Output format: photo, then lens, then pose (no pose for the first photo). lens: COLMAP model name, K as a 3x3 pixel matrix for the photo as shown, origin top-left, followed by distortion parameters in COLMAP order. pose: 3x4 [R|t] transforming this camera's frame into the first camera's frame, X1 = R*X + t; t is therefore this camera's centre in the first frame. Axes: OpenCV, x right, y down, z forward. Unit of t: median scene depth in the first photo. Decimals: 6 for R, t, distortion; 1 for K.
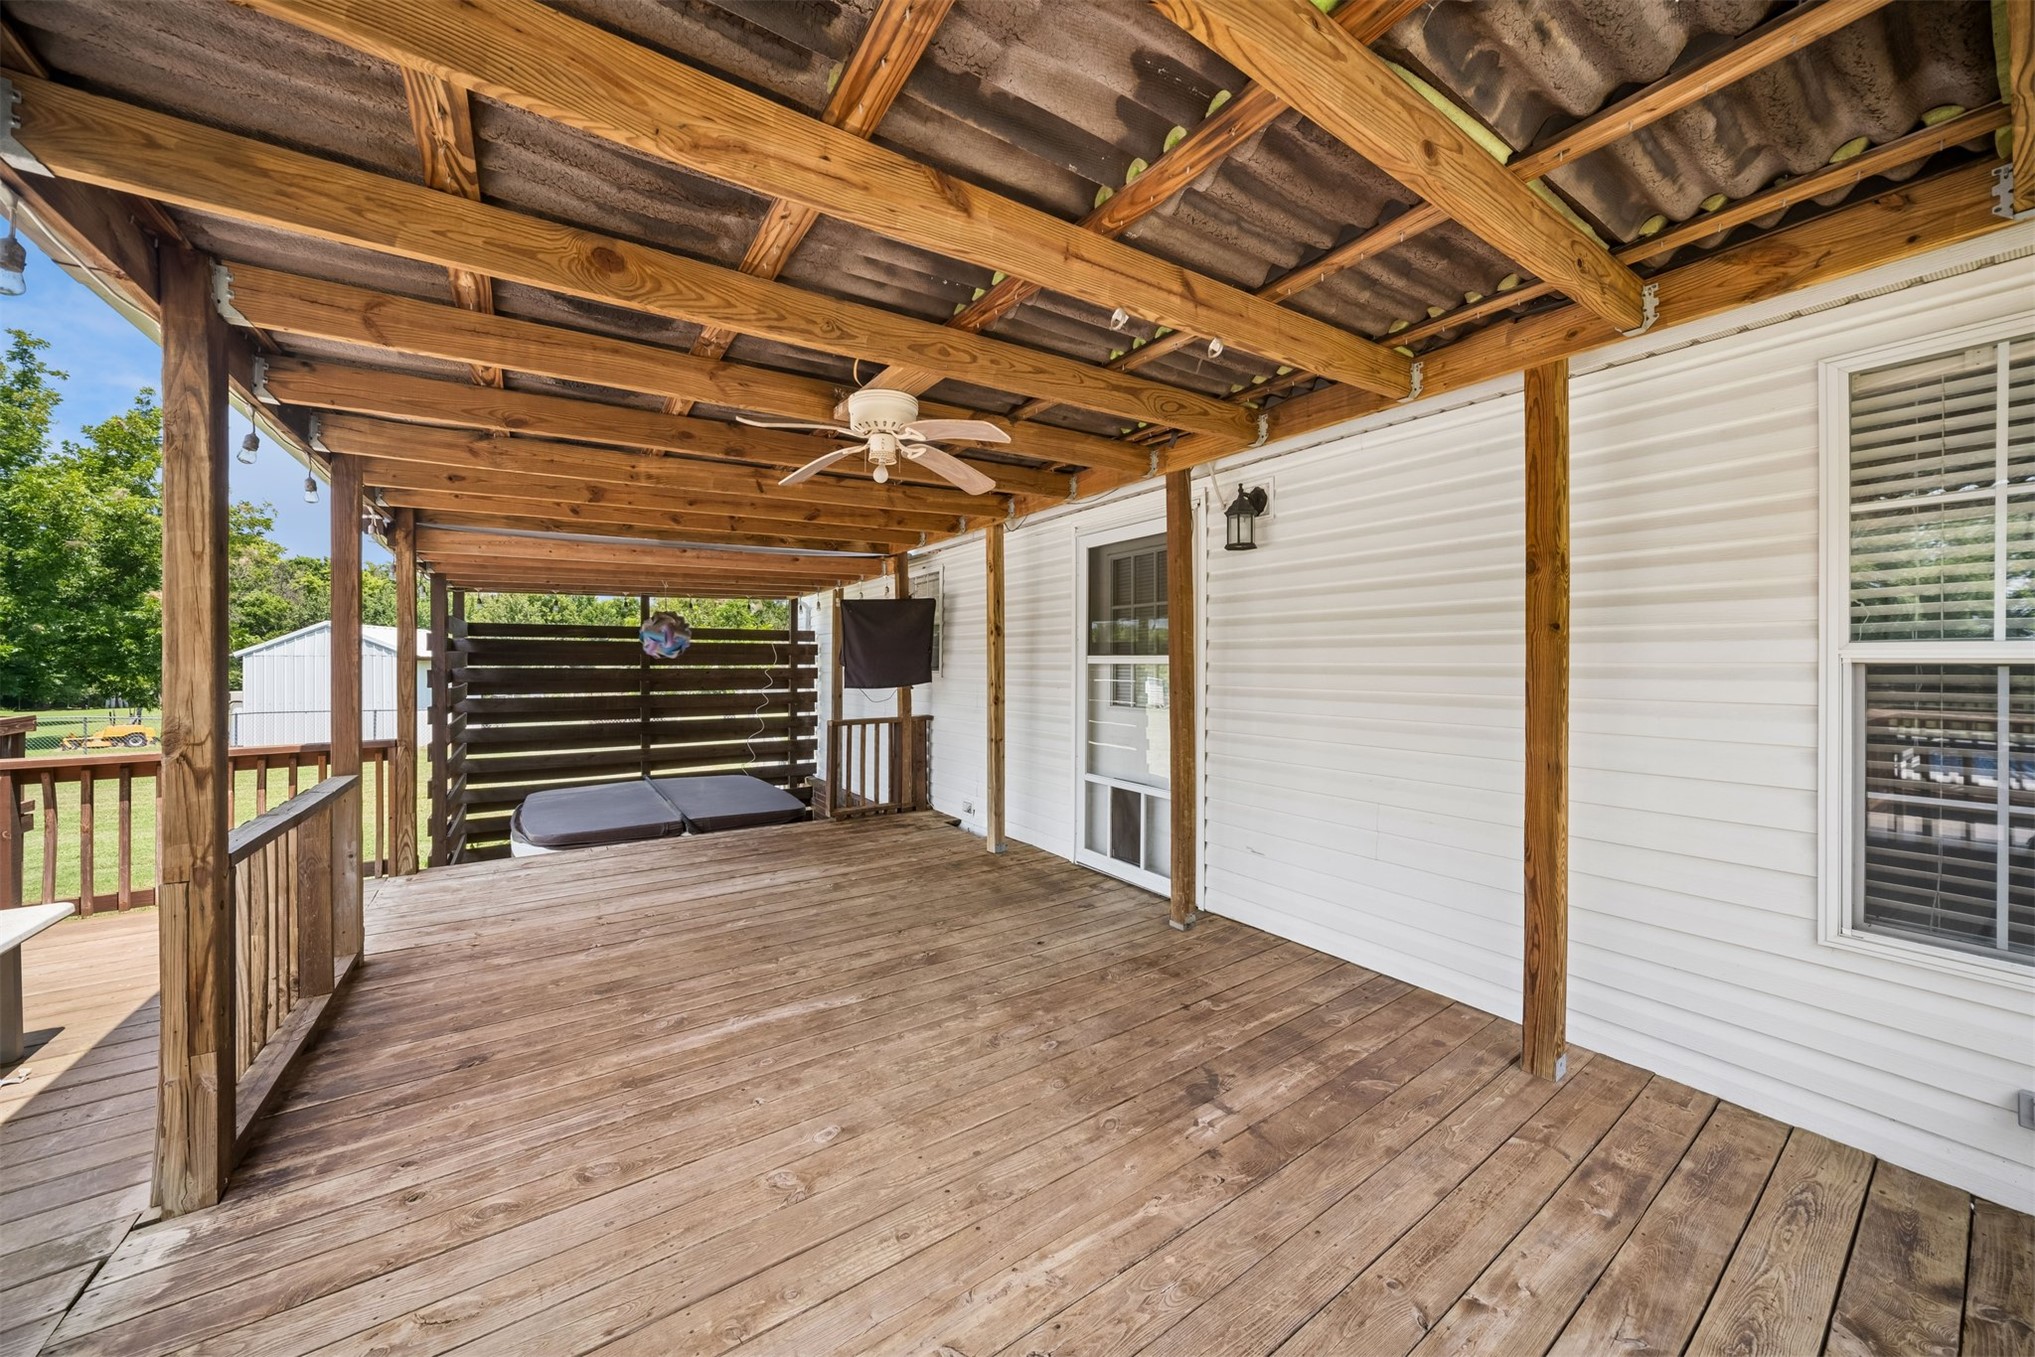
lens RADIAL K [[712.0, 0, 1011.4], [0, 712.0, 672.6], [0, 0, 1]] dist [-0.020518, 0.002138]
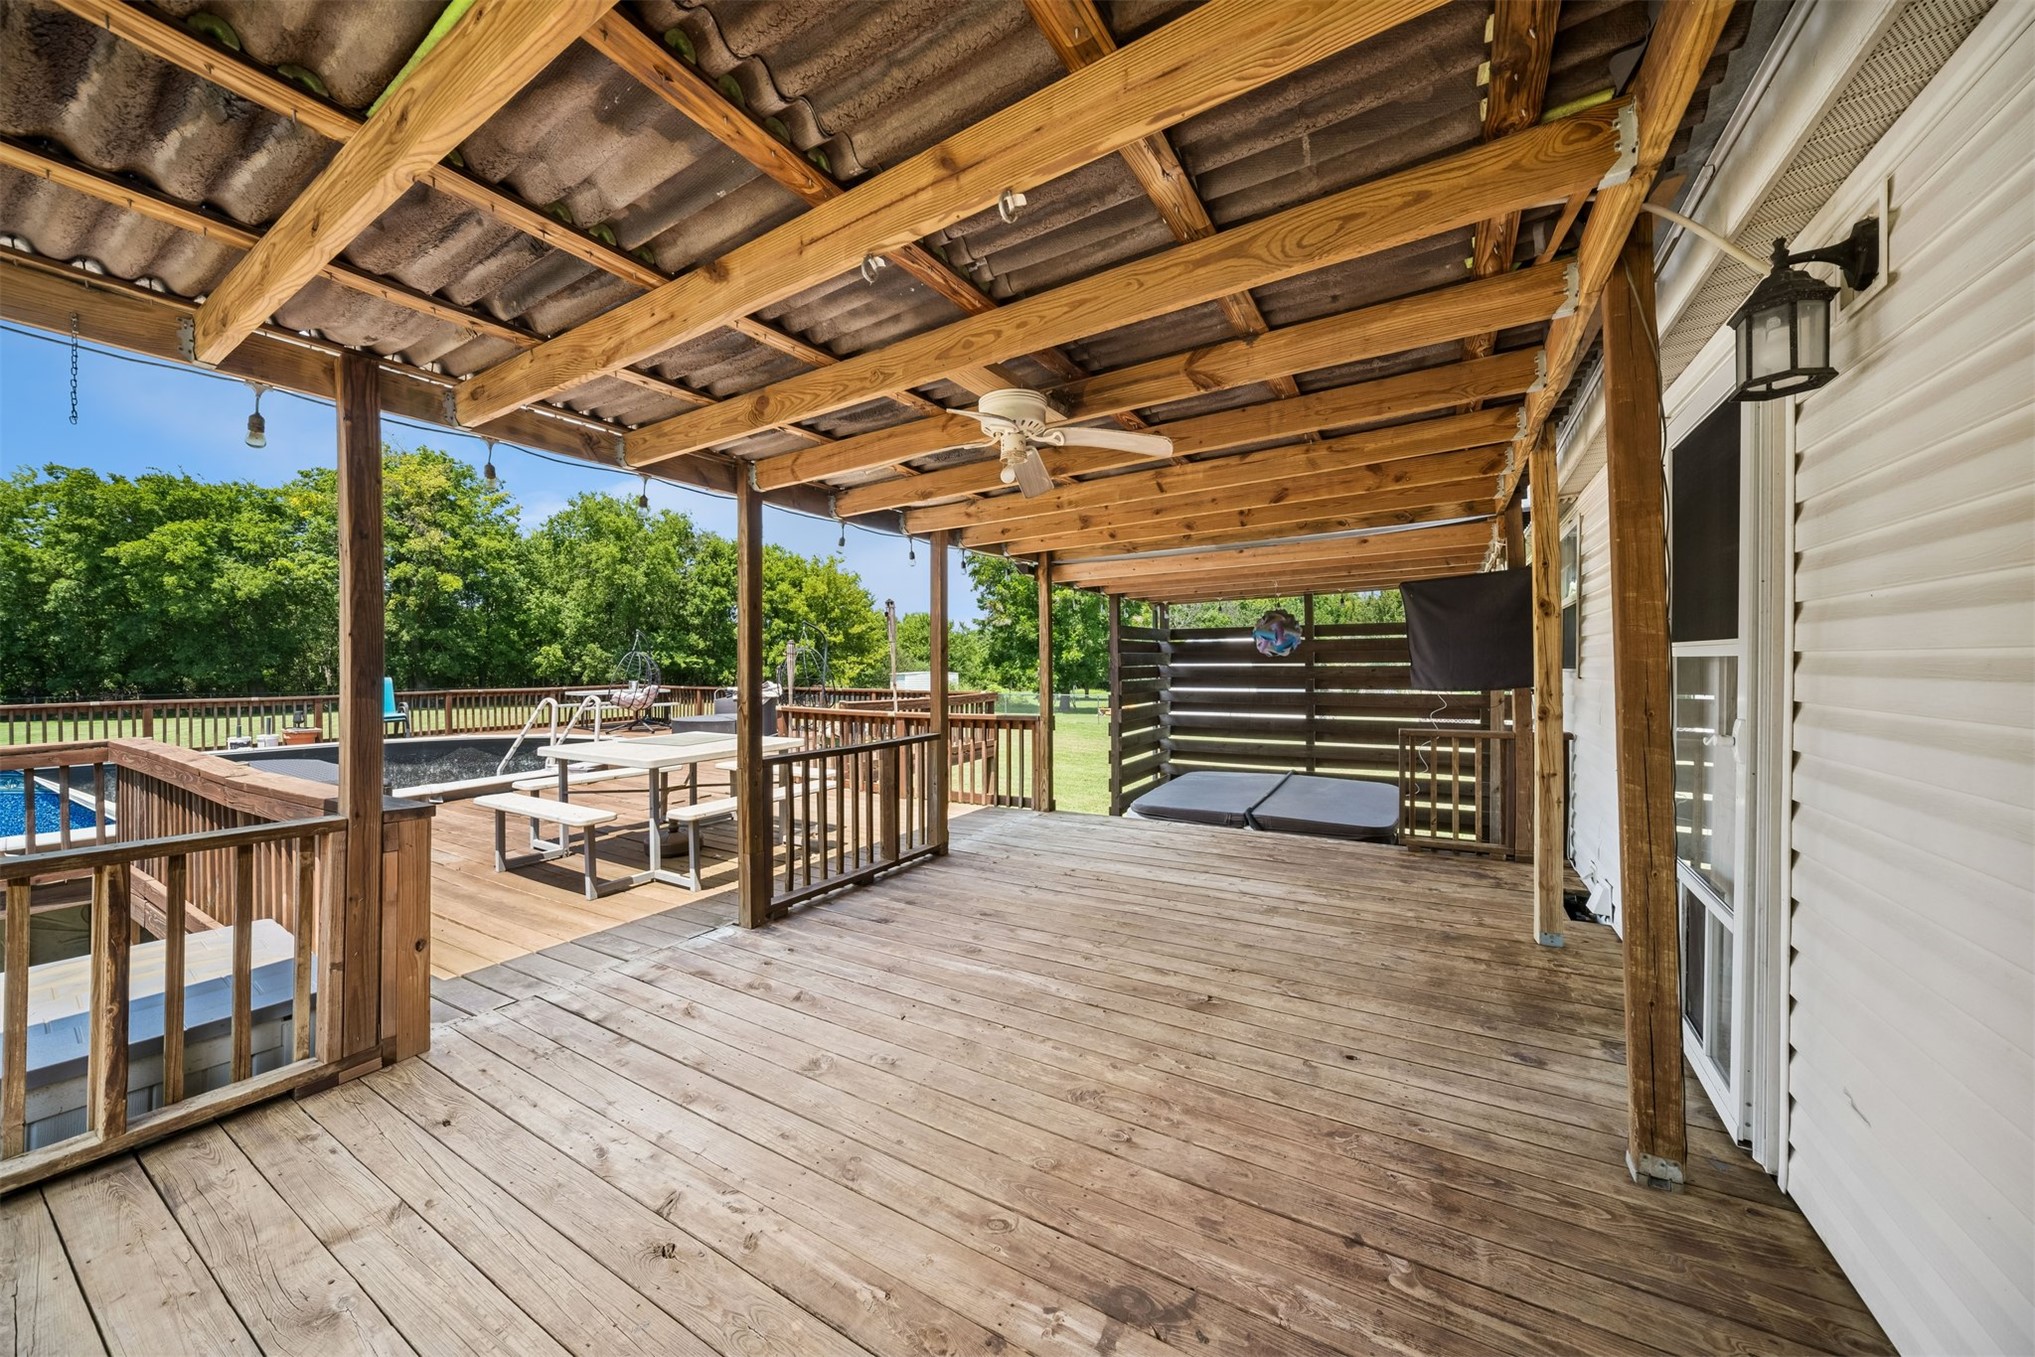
lens RADIAL K [[712.0, 0, 997.9], [0, 712.0, 676.2], [0, 0, 1]] dist [-0.020518, 0.002138]
pose [[0.418815, 0.010769, -0.908008, 0.413094], [-0.003092, 0.999941, 0.010433, -0.000867], [0.908067, -0.001562, 0.418823, 0.313382]]
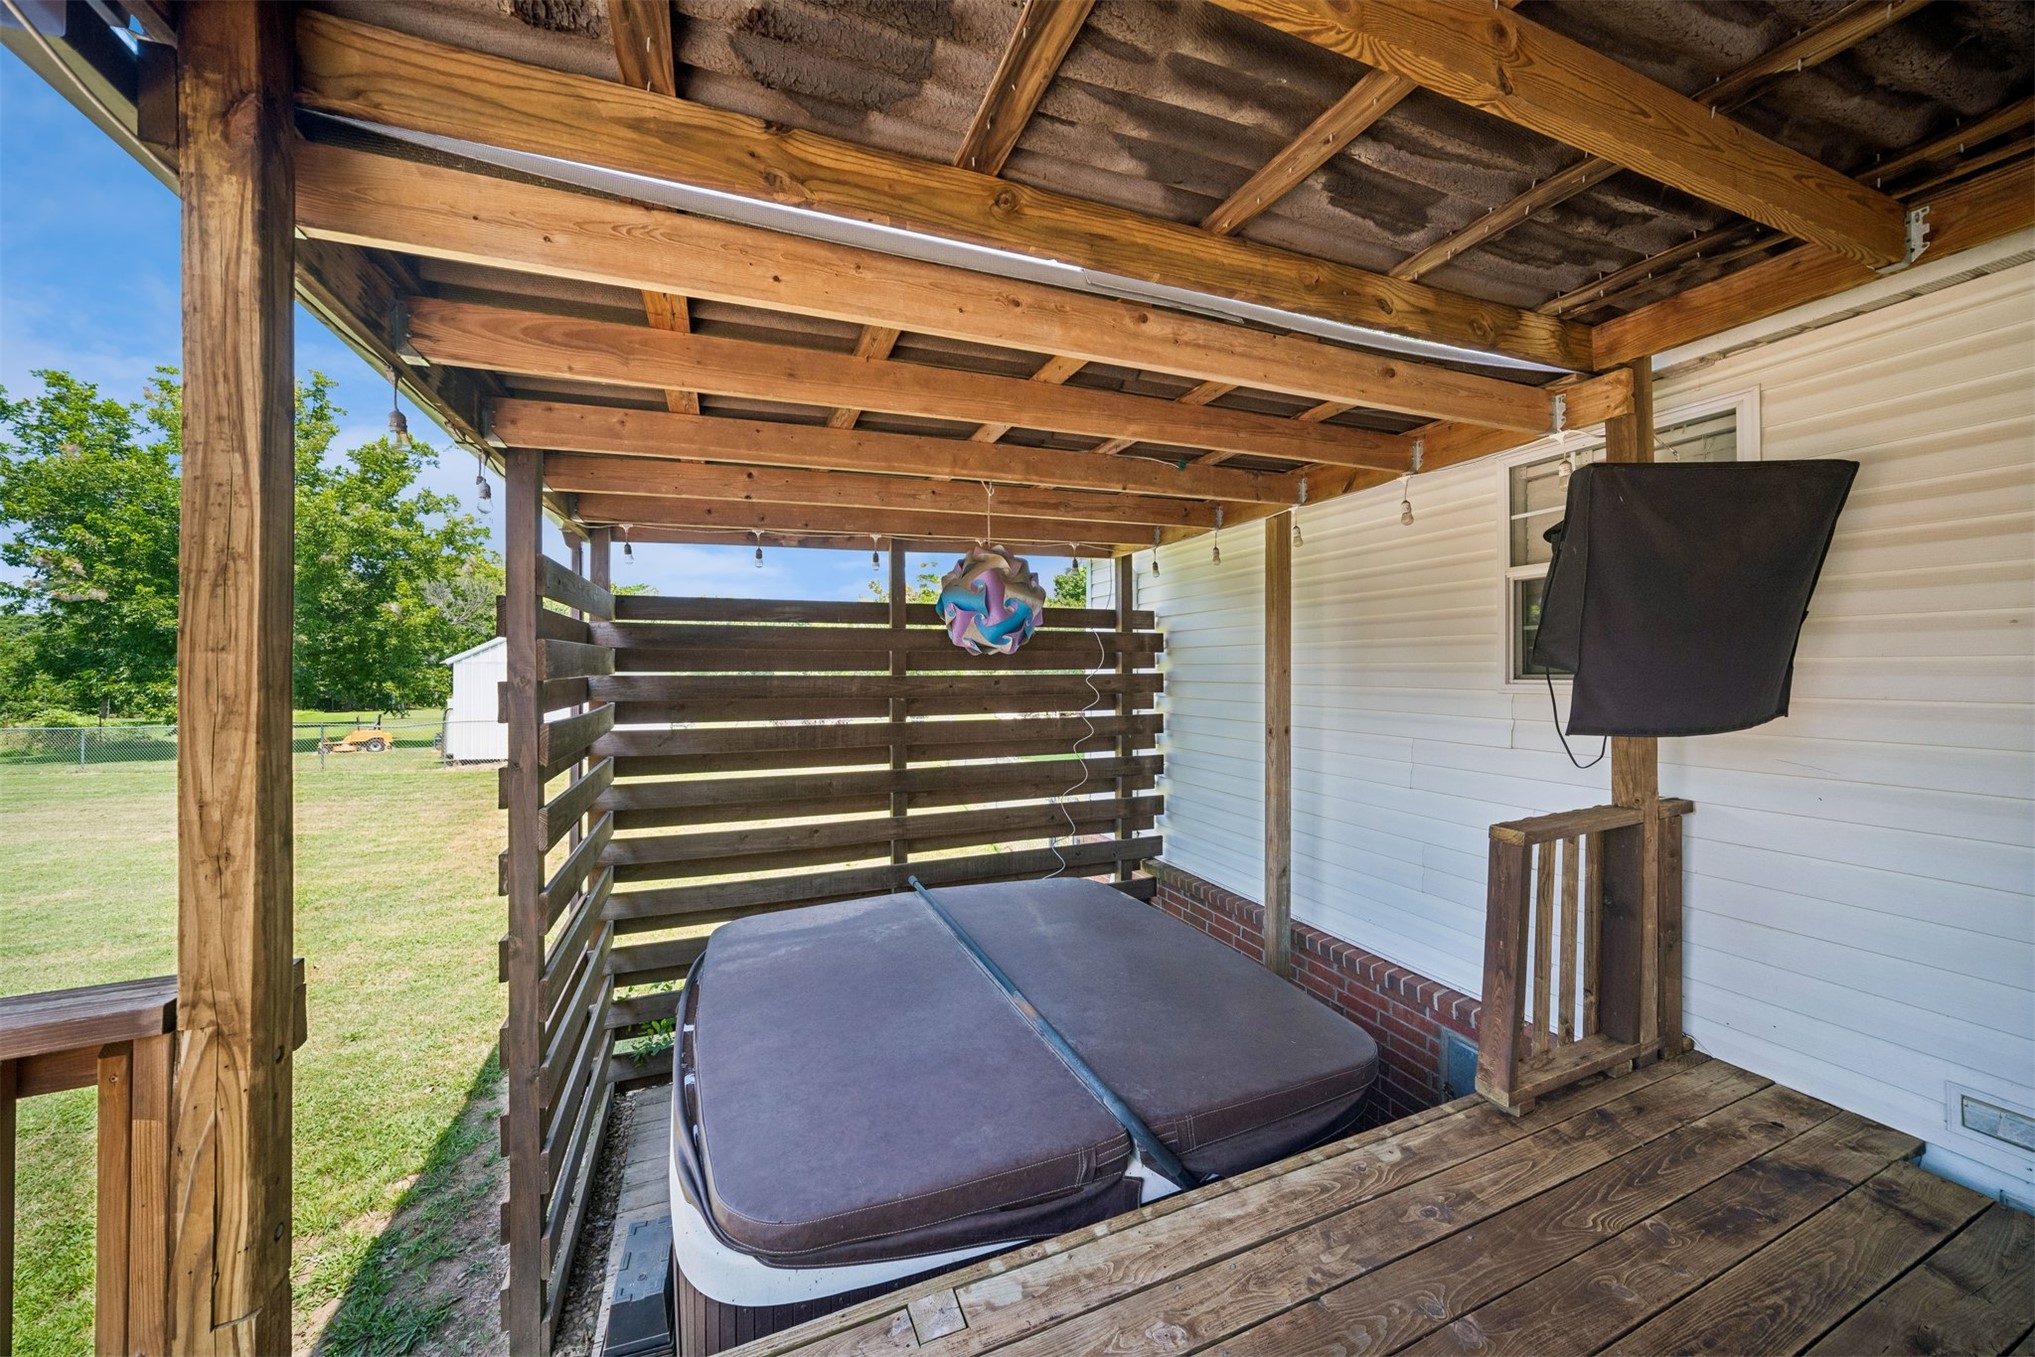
lens RADIAL K [[712.0, 0, 1011.4], [0, 712.0, 665.2], [0, 0, 1]] dist [-0.020518, 0.002138]
pose [[0.978230, -0.007517, -0.207386, -0.580849], [0.004220, 0.999858, -0.016338, -0.008115], [0.207479, 0.015107, 0.978123, 0.858626]]
